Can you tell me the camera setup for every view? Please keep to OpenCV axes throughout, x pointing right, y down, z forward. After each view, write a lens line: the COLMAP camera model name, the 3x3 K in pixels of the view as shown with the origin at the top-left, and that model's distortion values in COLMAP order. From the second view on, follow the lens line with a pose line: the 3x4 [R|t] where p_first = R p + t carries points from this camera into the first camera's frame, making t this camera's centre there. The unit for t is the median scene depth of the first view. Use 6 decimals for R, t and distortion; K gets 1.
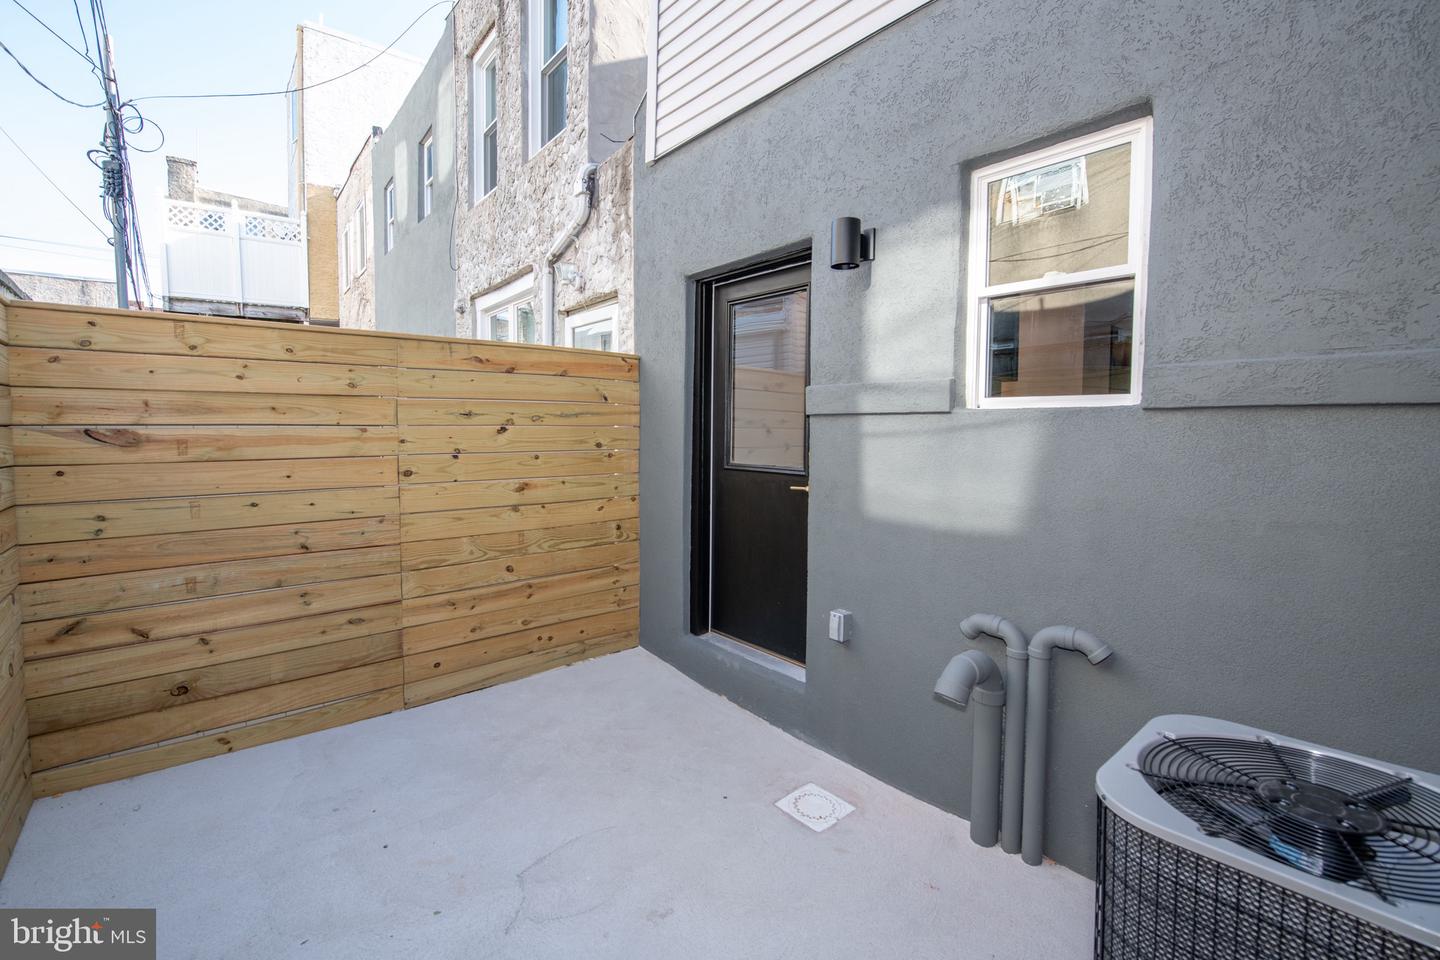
lens RADIAL K [[606.9, 0, 714.3], [0, 606.9, 463.7], [0, 0, 1]] dist [-0.015904, -0.000464]
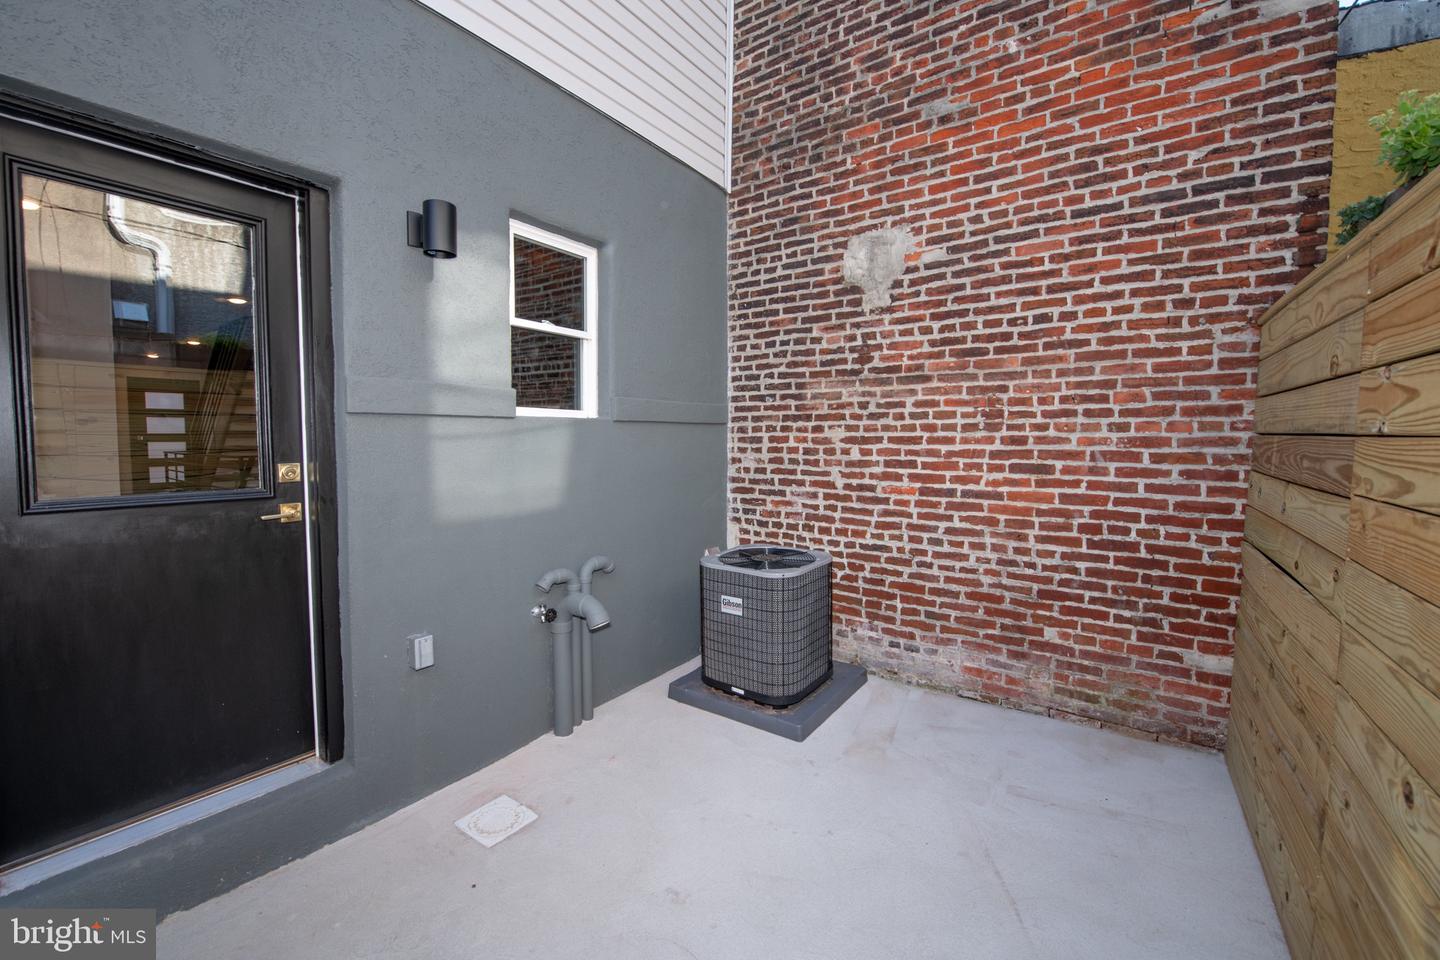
lens RADIAL K [[586.5, 0, 709.9], [0, 586.5, 472.2], [0, 0, 1]] dist [-0.015712, -0.000900]
pose [[-0.224208, -0.078112, 0.971406, -0.757899], [0.042121, 0.995074, 0.089737, -0.059331], [-0.973631, 0.061037, -0.219814, 0.813493]]
